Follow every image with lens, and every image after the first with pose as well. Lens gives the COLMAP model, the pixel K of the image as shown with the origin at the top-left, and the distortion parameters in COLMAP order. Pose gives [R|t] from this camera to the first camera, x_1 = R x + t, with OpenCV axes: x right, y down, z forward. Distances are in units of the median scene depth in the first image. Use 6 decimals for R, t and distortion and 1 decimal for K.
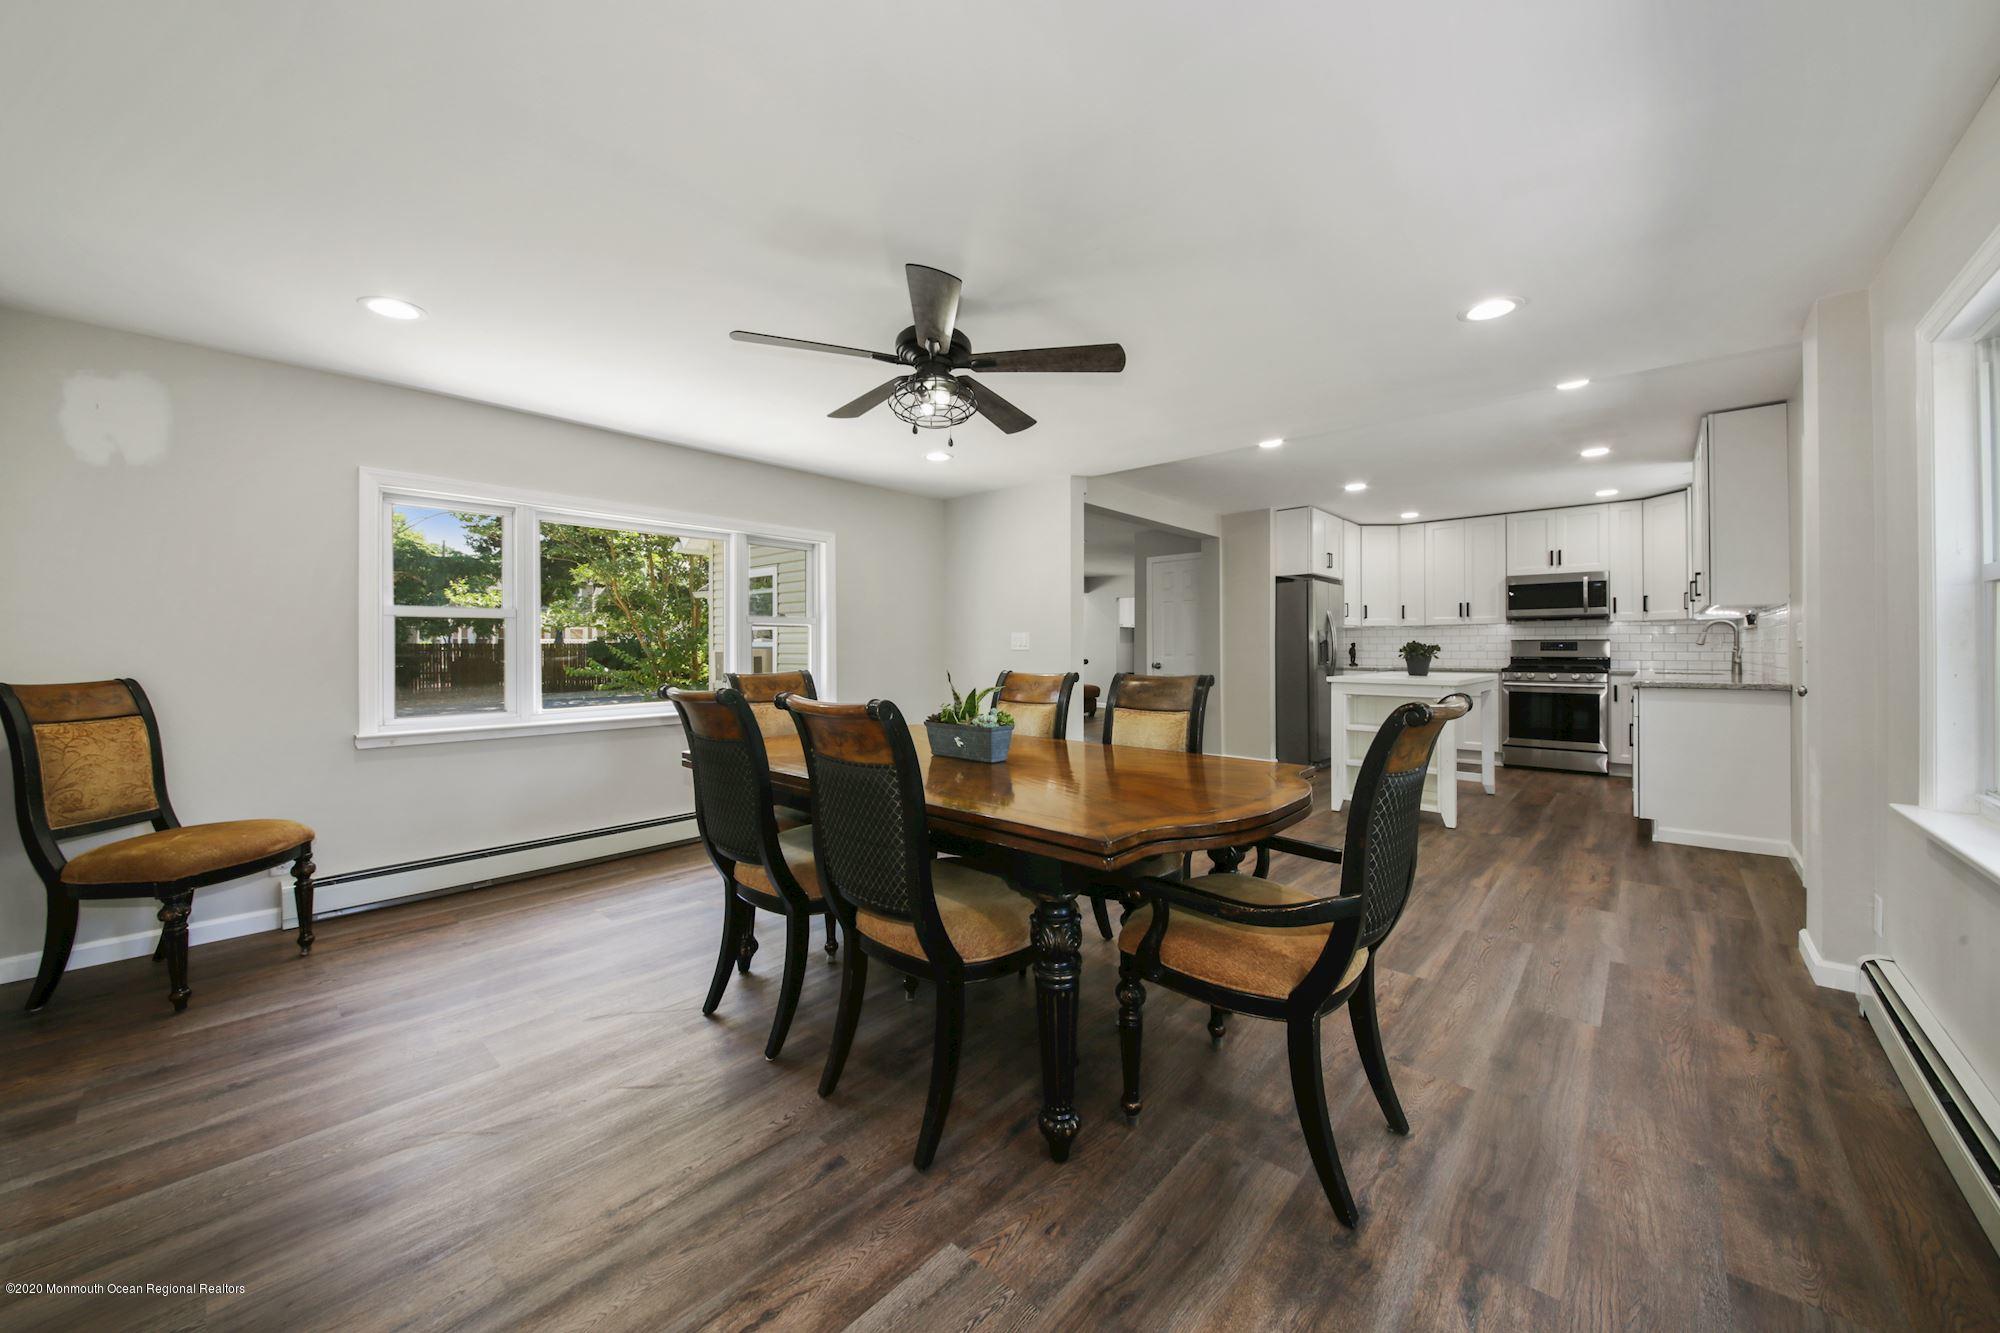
lens RADIAL K [[726.5, 0, 1008.6], [0, 726.5, 648.9], [0, 0, 1]] dist [0.000039, -0.000039]
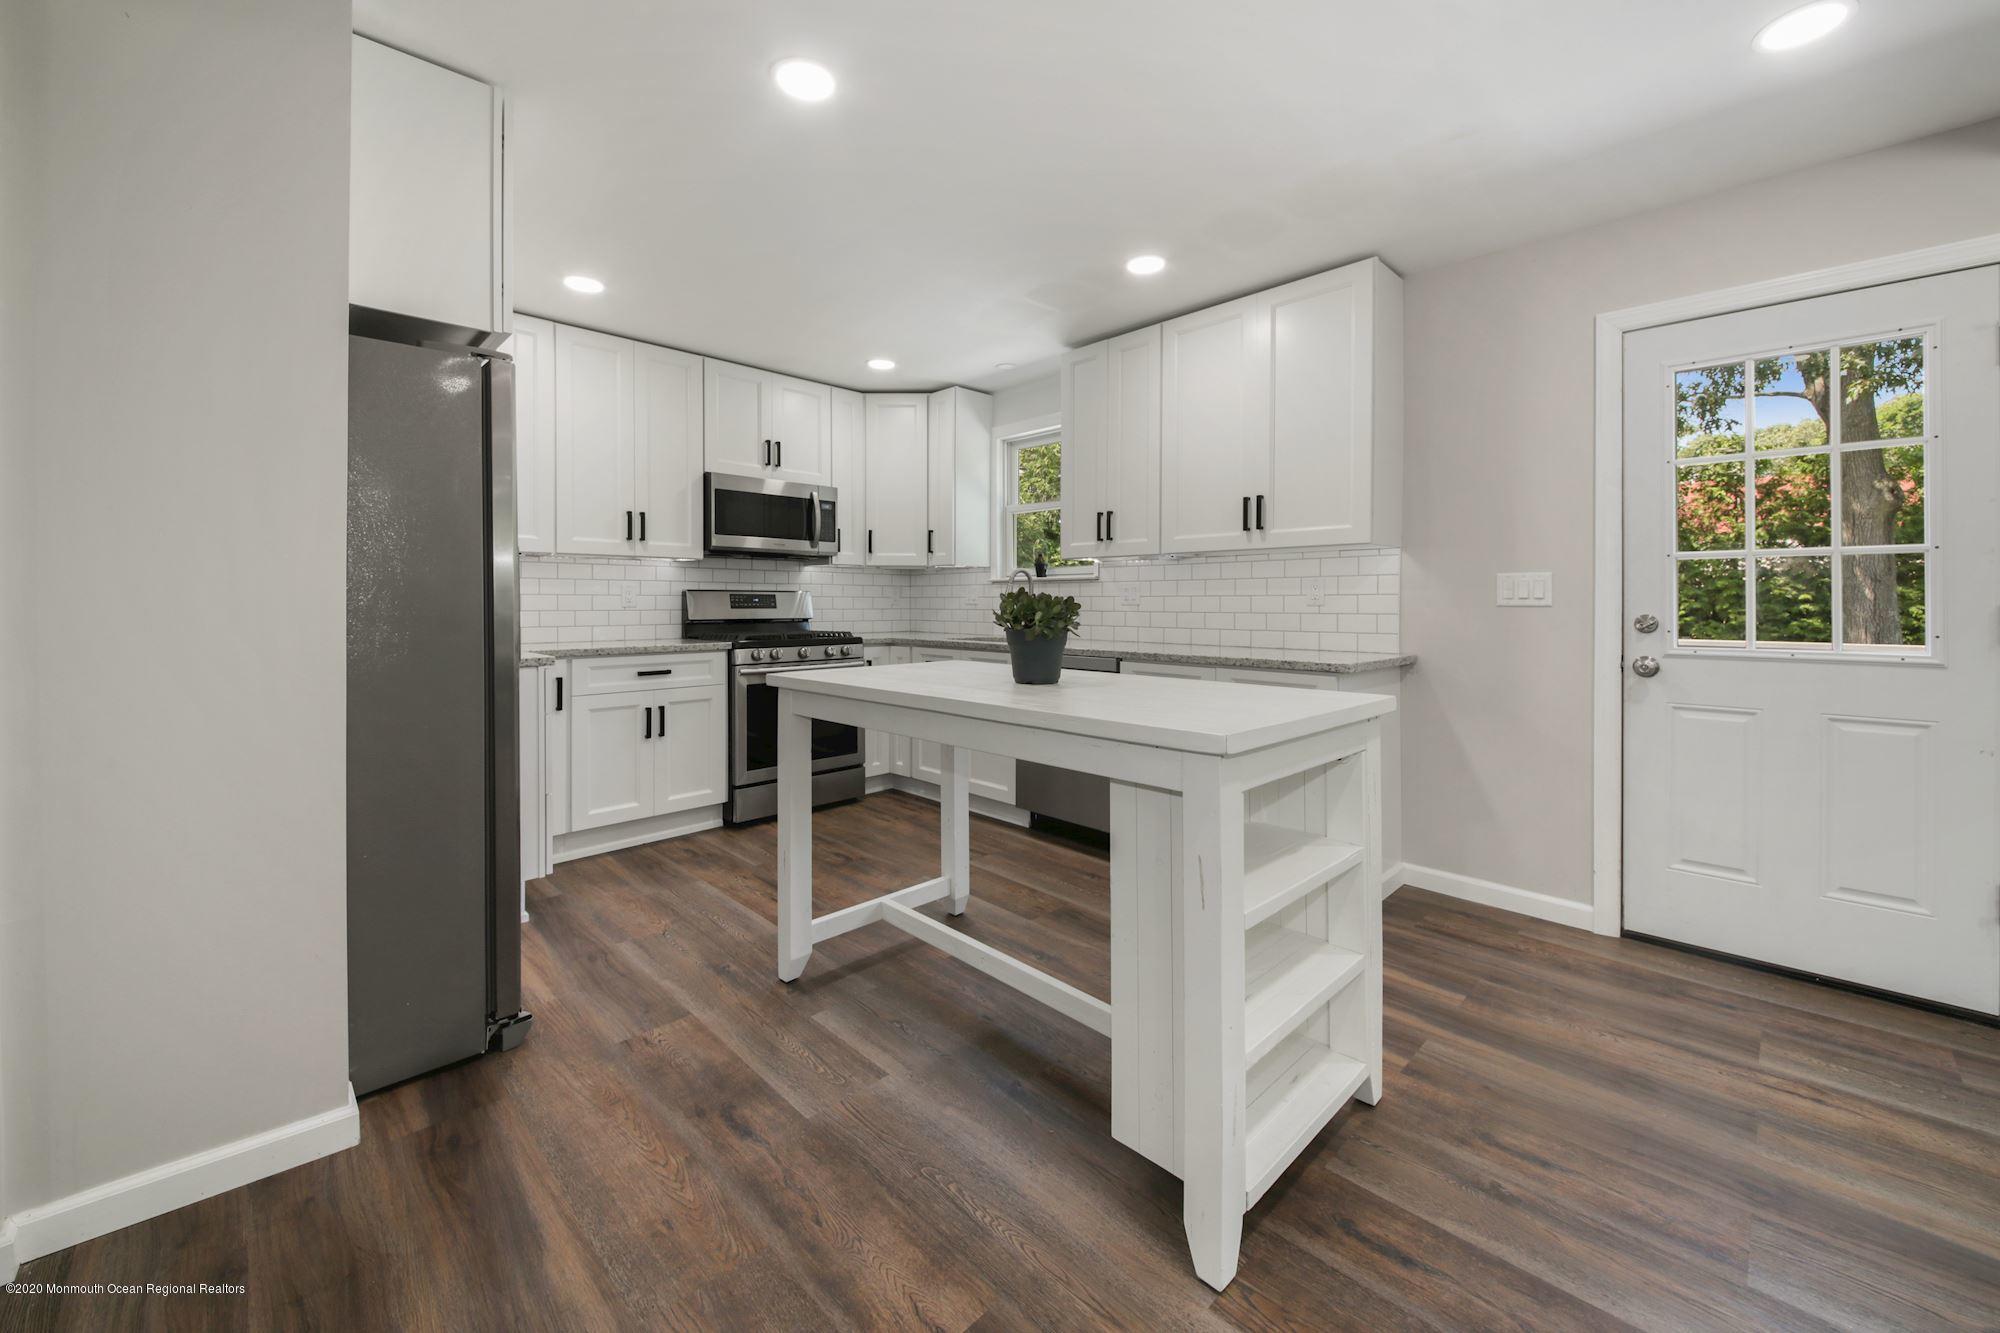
lens RADIAL K [[775.8, 0, 998.4], [0, 775.8, 603.8], [0, 0, 1]] dist [-0.000200, -0.000017]
pose [[0.068684, 0.002147, 0.997636, 0.124619], [0.000027, 0.999998, -0.002154, 0.000013], [-0.997638, 0.000175, 0.068684, 0.769344]]
